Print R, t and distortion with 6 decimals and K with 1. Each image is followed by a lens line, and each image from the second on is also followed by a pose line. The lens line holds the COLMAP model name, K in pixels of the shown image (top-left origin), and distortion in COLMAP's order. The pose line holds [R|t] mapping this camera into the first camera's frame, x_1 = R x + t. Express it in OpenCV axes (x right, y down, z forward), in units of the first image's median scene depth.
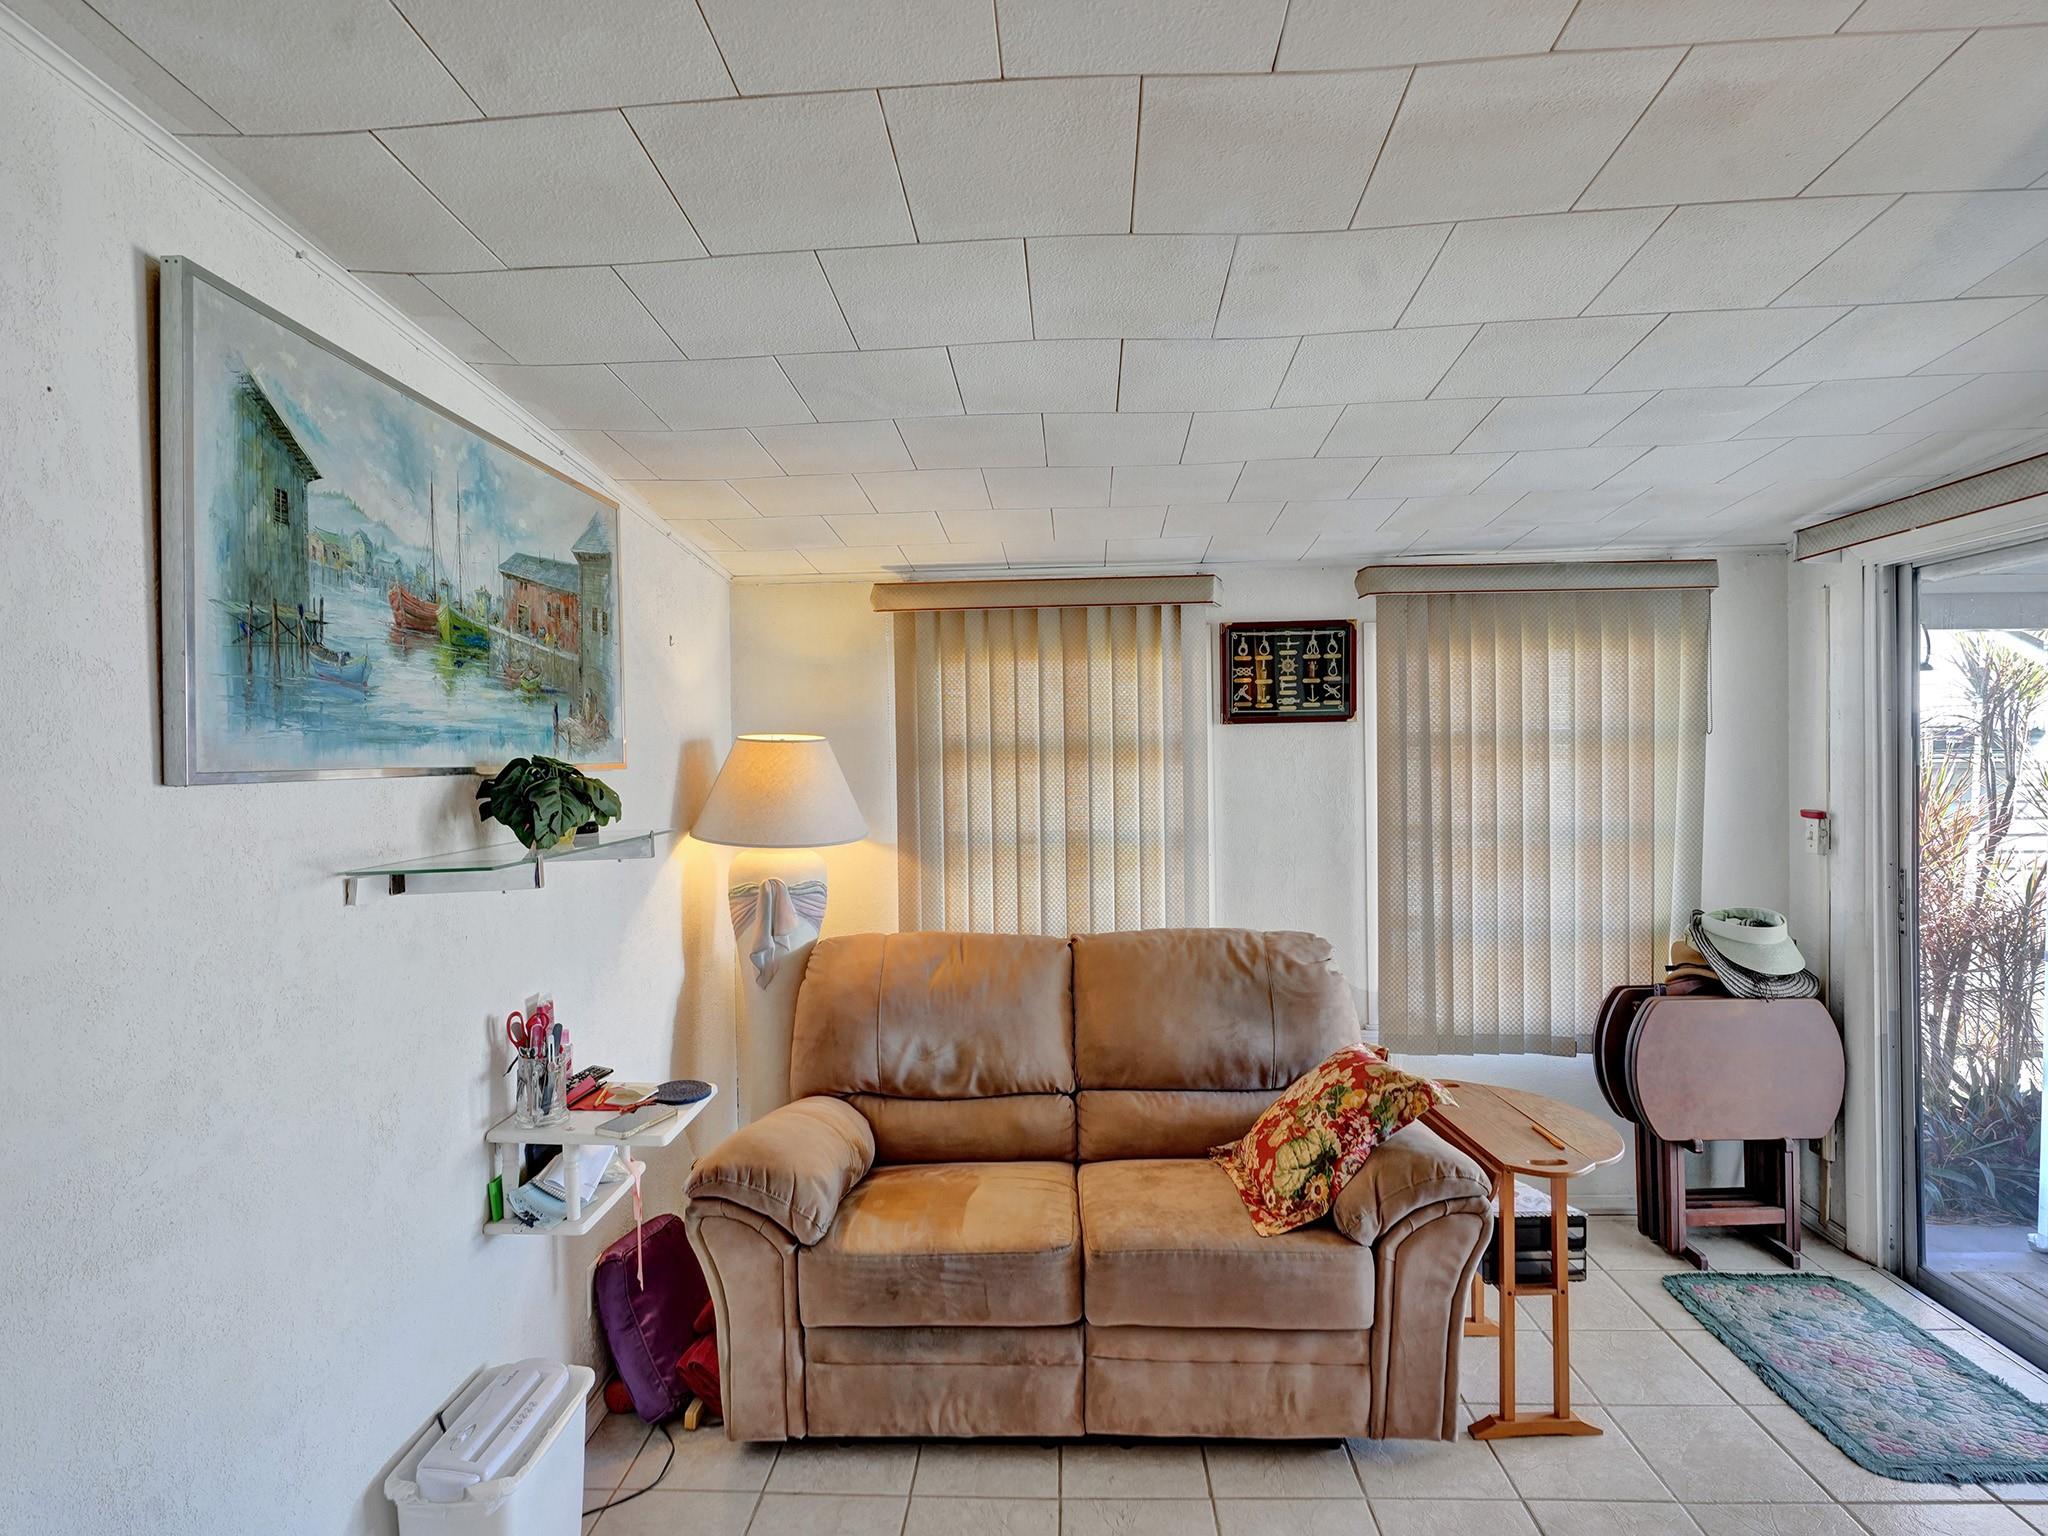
lens RADIAL K [[1032.7, 0, 1025.2], [0, 1032.7, 765.3], [0, 0, 1]] dist [-0.003951, -0.002828]
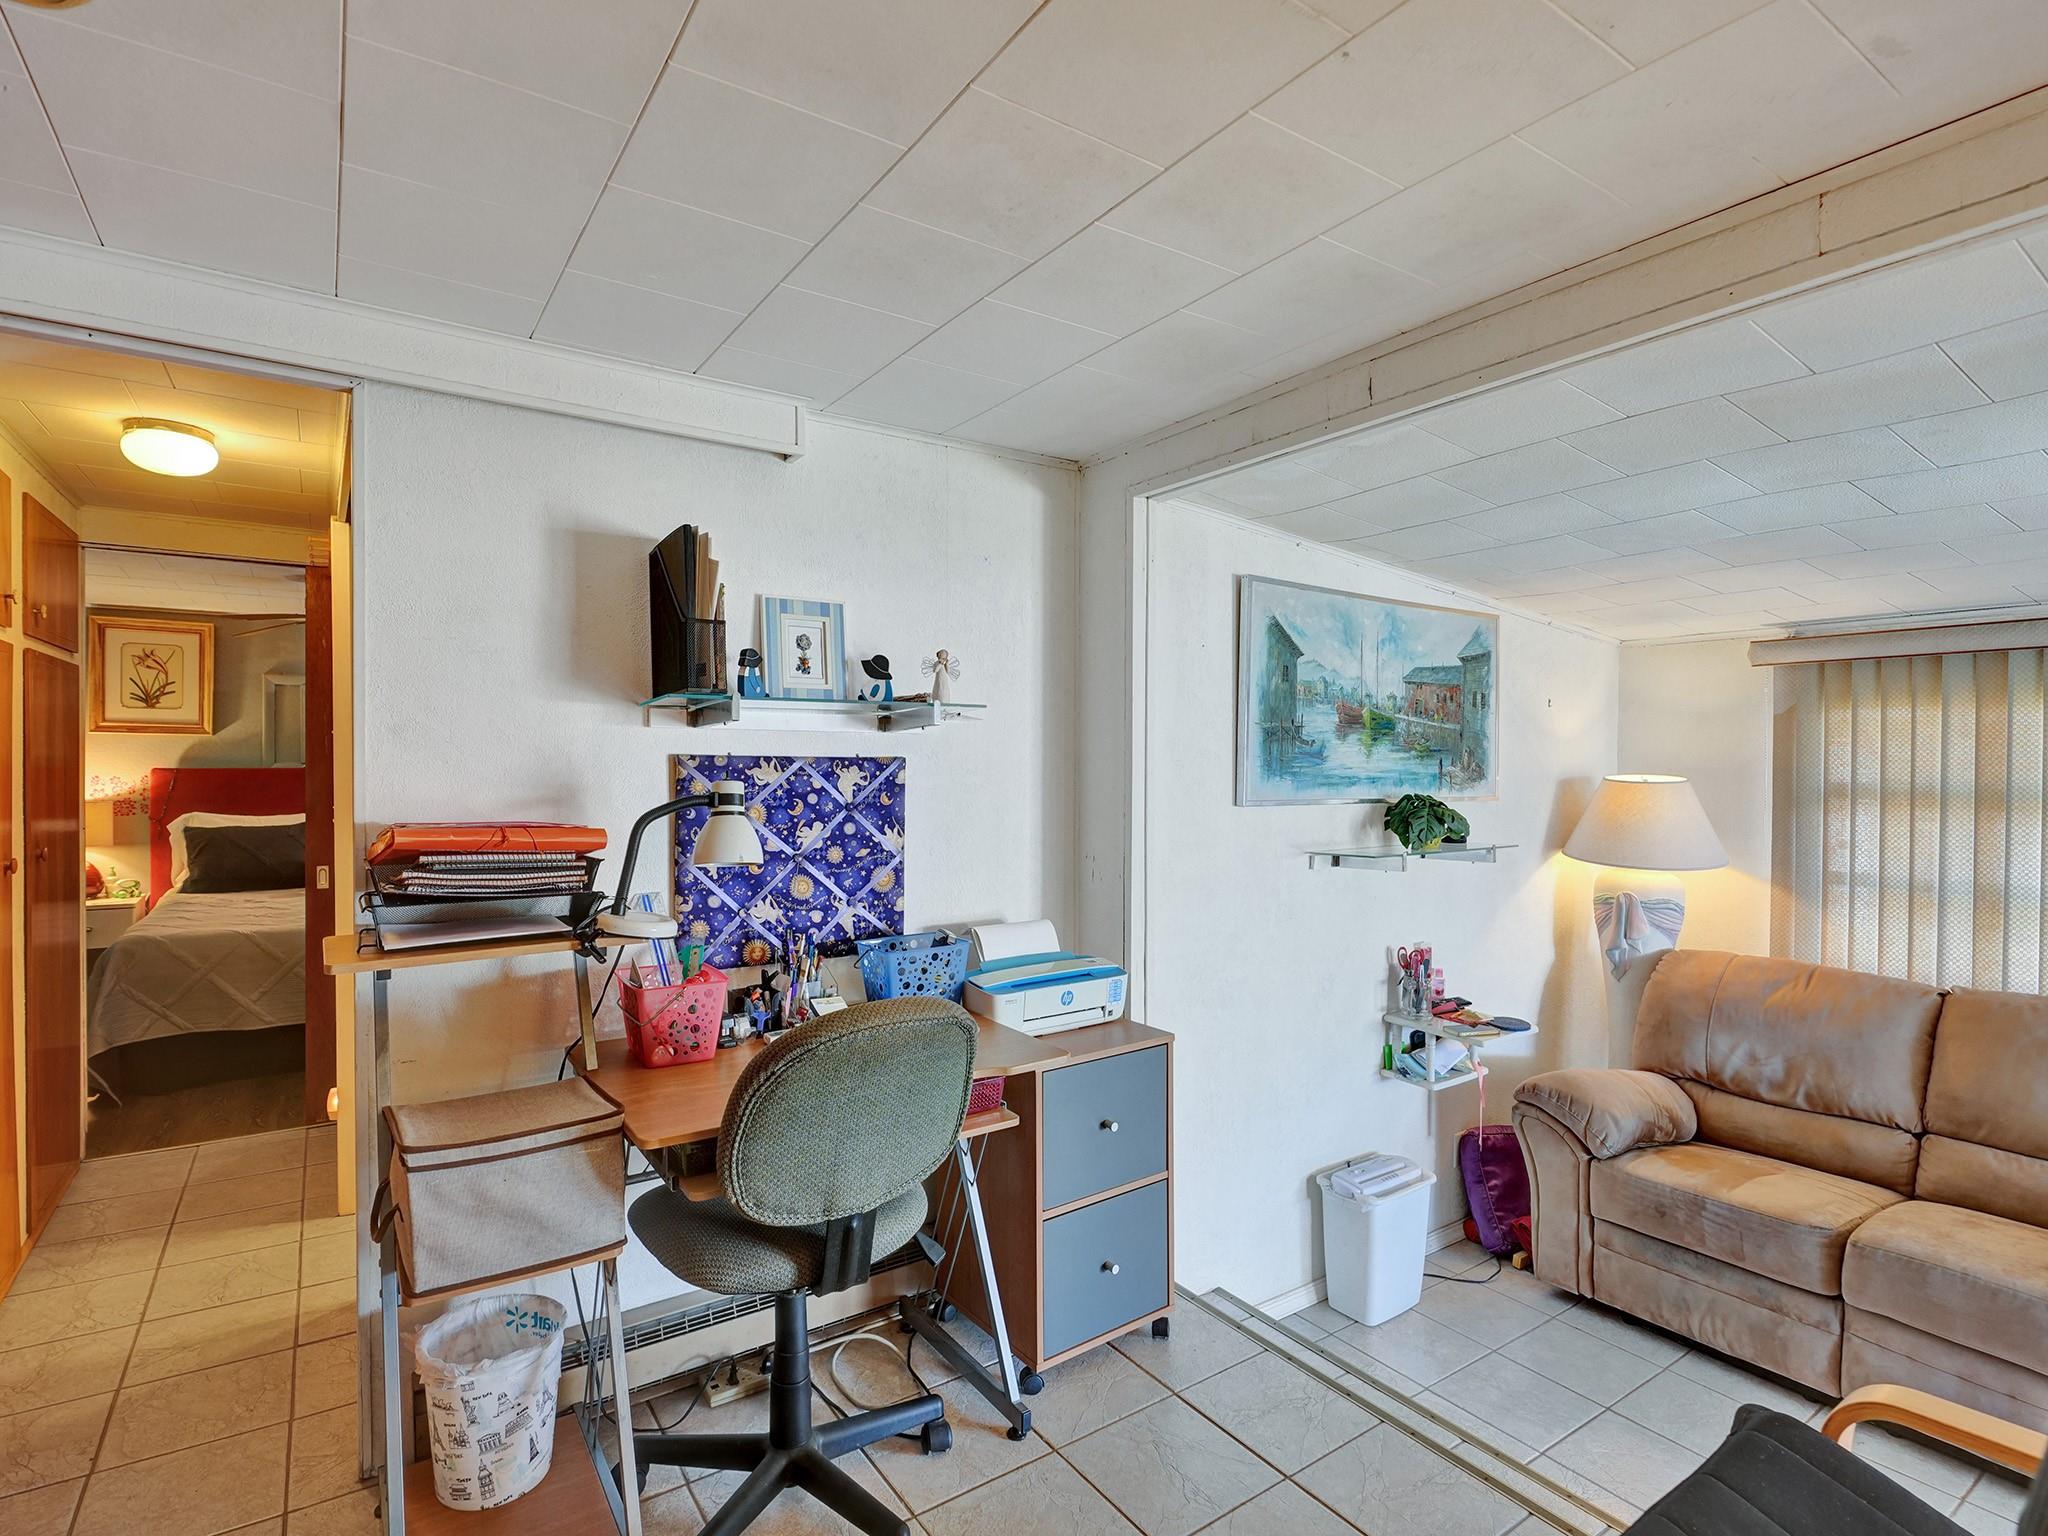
lens RADIAL K [[1032.7, 0, 1025.2], [0, 1032.7, 765.3], [0, 0, 1]] dist [-0.003951, -0.002828]
pose [[0.602027, 0.024524, -0.798099, 0.435649], [-0.029136, 0.999537, 0.008736, -0.047115], [0.797944, 0.017994, 0.602463, -0.465700]]
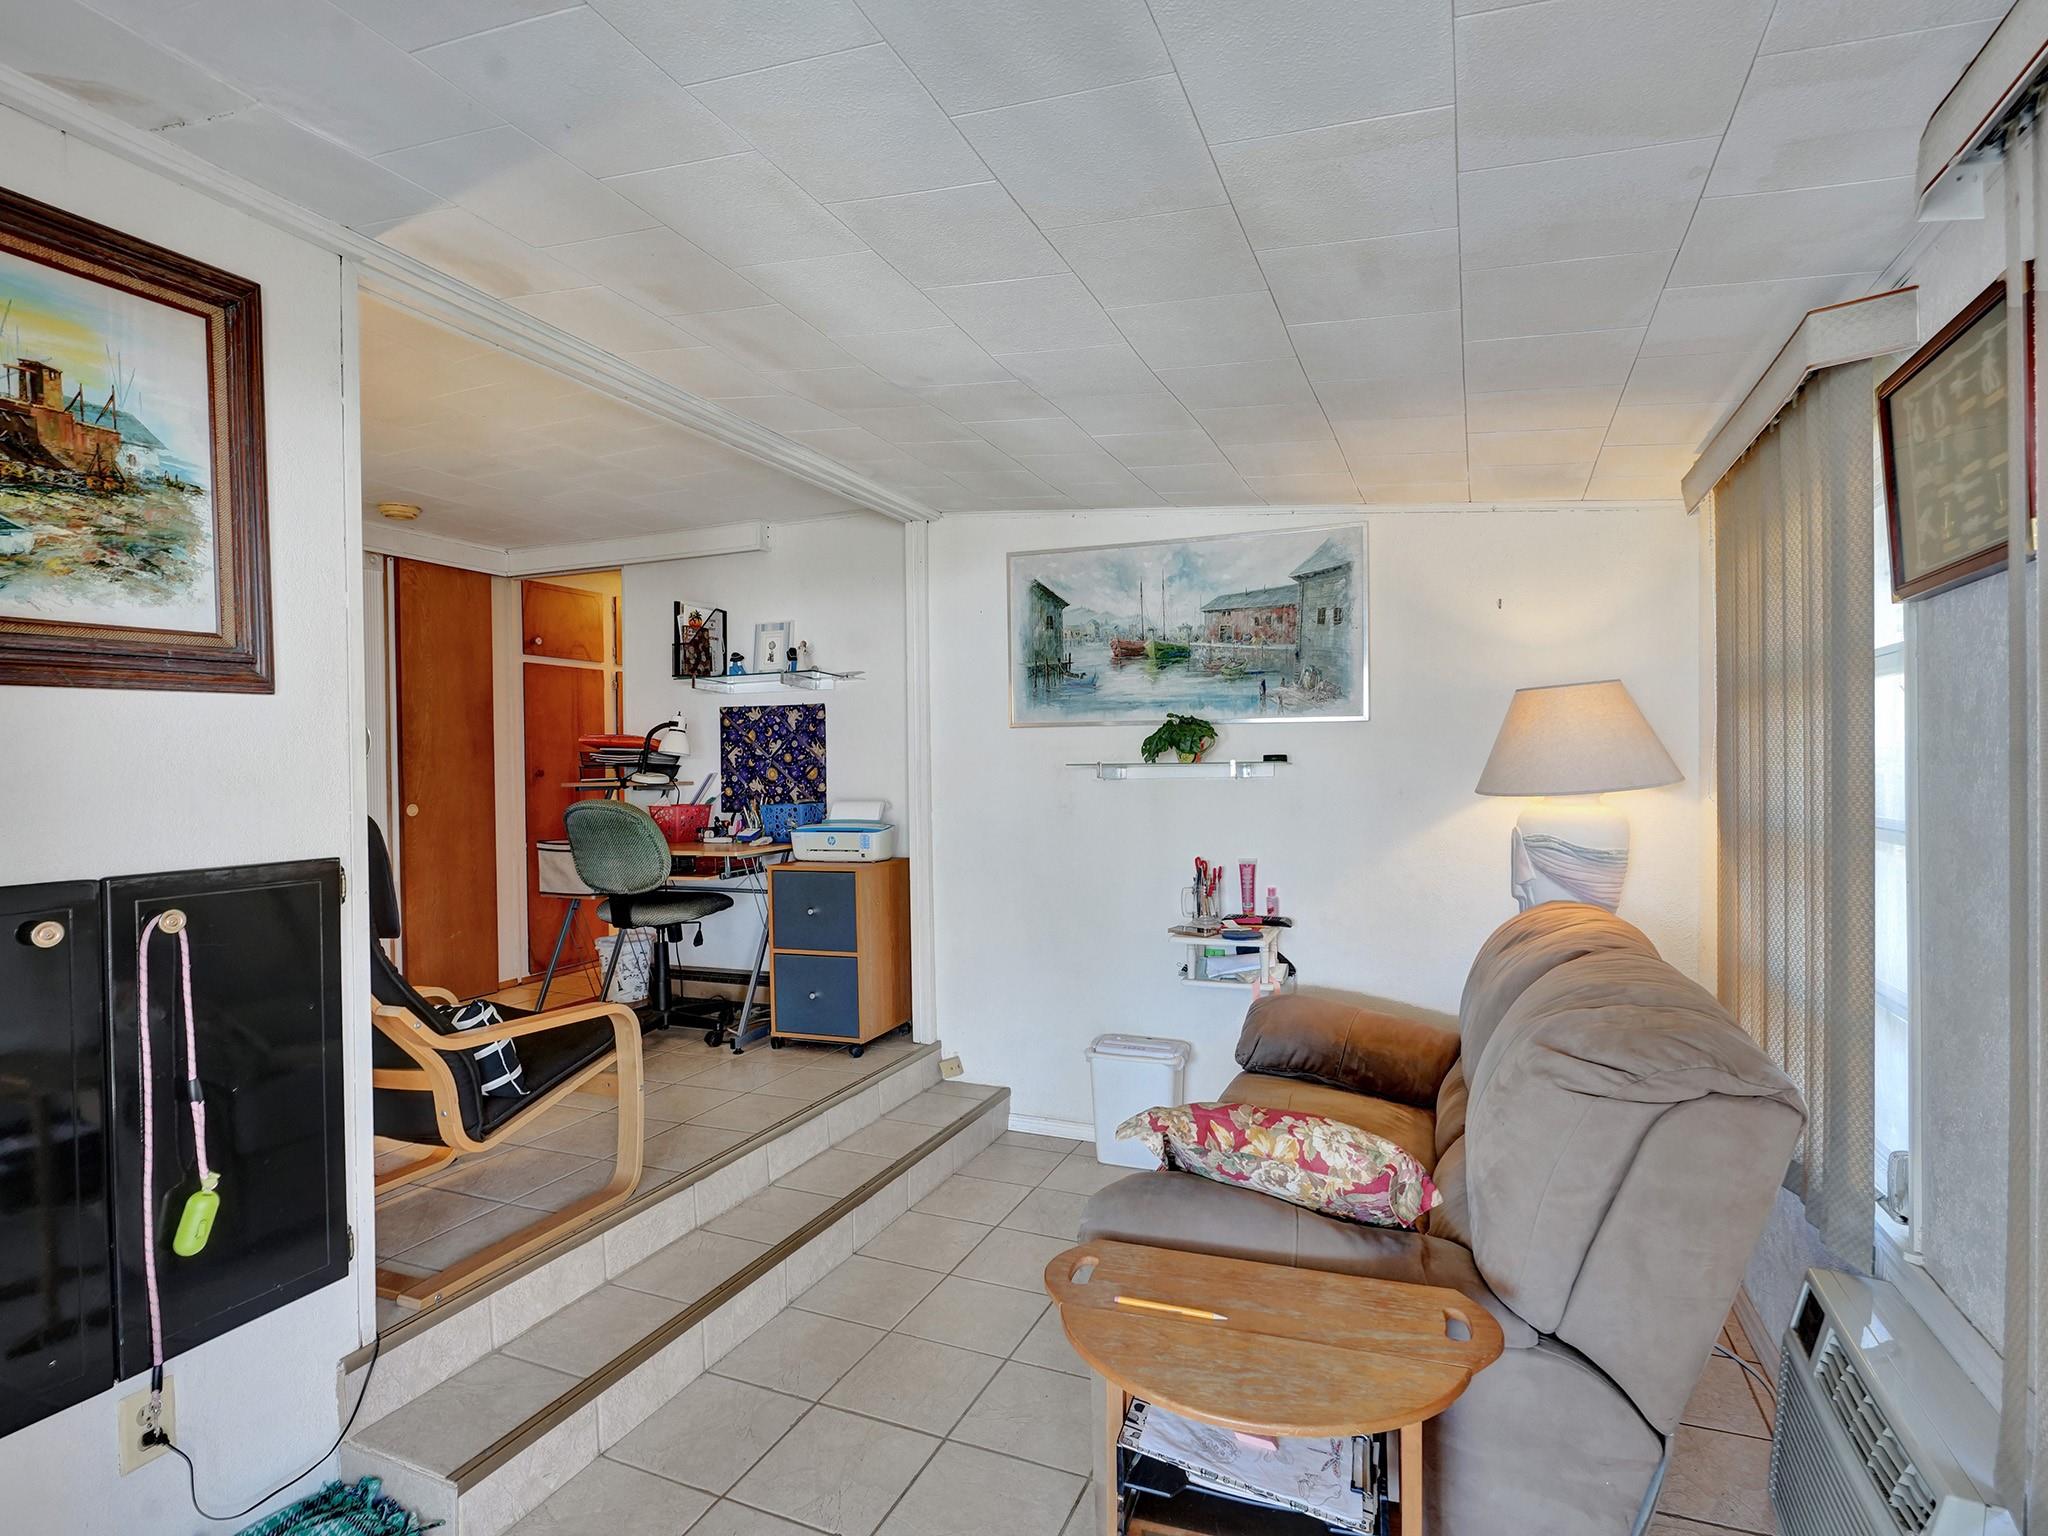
lens RADIAL K [[1032.7, 0, 1025.2], [0, 1032.7, 765.3], [0, 0, 1]] dist [-0.003951, -0.002828]
pose [[-0.346980, 0.021490, -0.937626, 1.229378], [0.000578, 0.999742, 0.022700, 0.037277], [0.937872, 0.007335, -0.346903, 1.280280]]
